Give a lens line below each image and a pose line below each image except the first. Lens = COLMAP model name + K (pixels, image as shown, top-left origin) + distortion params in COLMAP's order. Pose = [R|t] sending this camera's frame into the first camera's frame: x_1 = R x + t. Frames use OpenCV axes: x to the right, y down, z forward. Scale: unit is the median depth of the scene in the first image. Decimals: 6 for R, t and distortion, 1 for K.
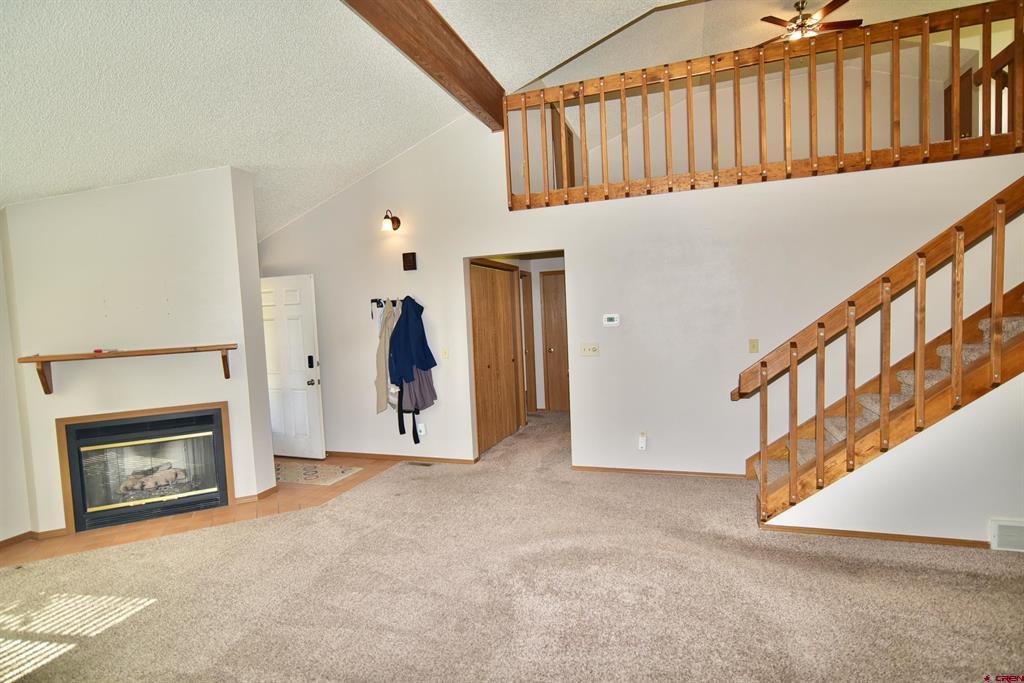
lens RADIAL K [[511.1, 0, 512.0], [0, 511.1, 341.5], [0, 0, 1]] dist [-0.003034, -0.000277]
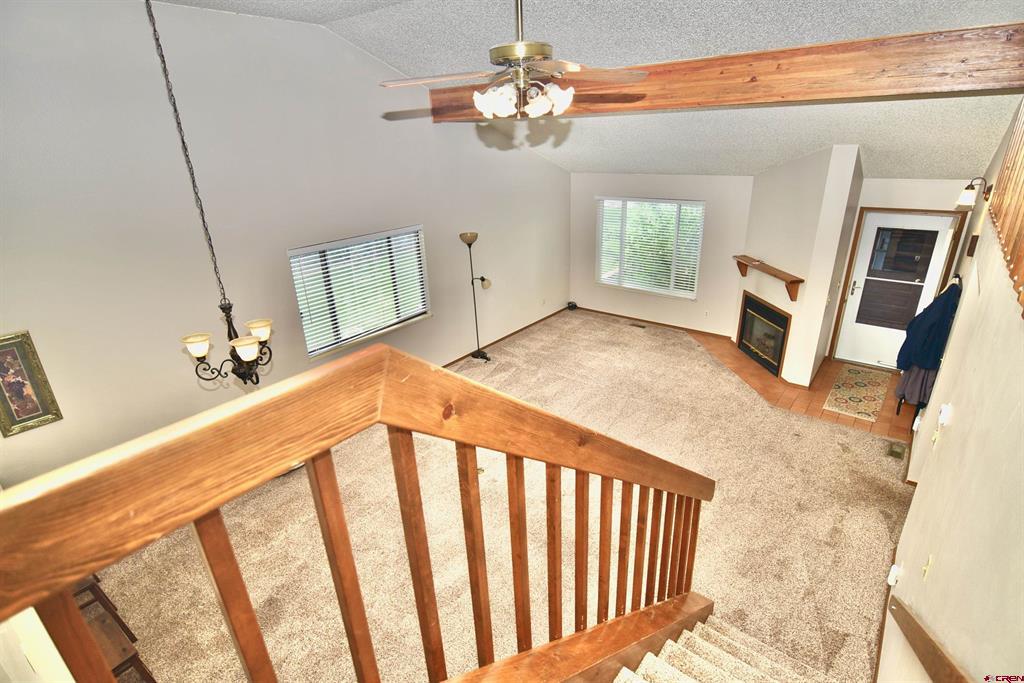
lens RADIAL K [[511.1, 0, 512.0], [0, 511.1, 341.5], [0, 0, 1]] dist [-0.003034, -0.000277]
pose [[-0.343082, 0.405544, -0.847248, 0.942515], [-0.002214, 0.901642, 0.432477, -0.425253], [0.939303, 0.150251, -0.308440, 0.685849]]
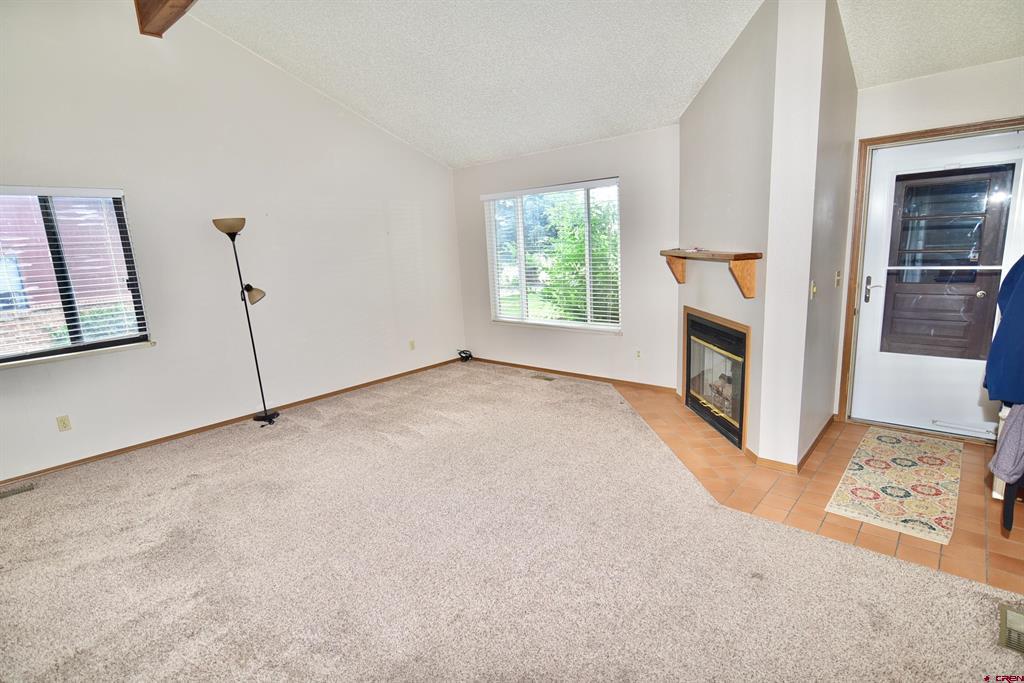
lens RADIAL K [[511.1, 0, 512.0], [0, 511.1, 341.5], [0, 0, 1]] dist [-0.003034, -0.000277]
pose [[-0.389826, 0.239796, -0.889119, 0.265144], [0.017011, 0.967212, 0.253400, -0.060245], [0.920731, 0.083657, -0.381124, 0.929193]]
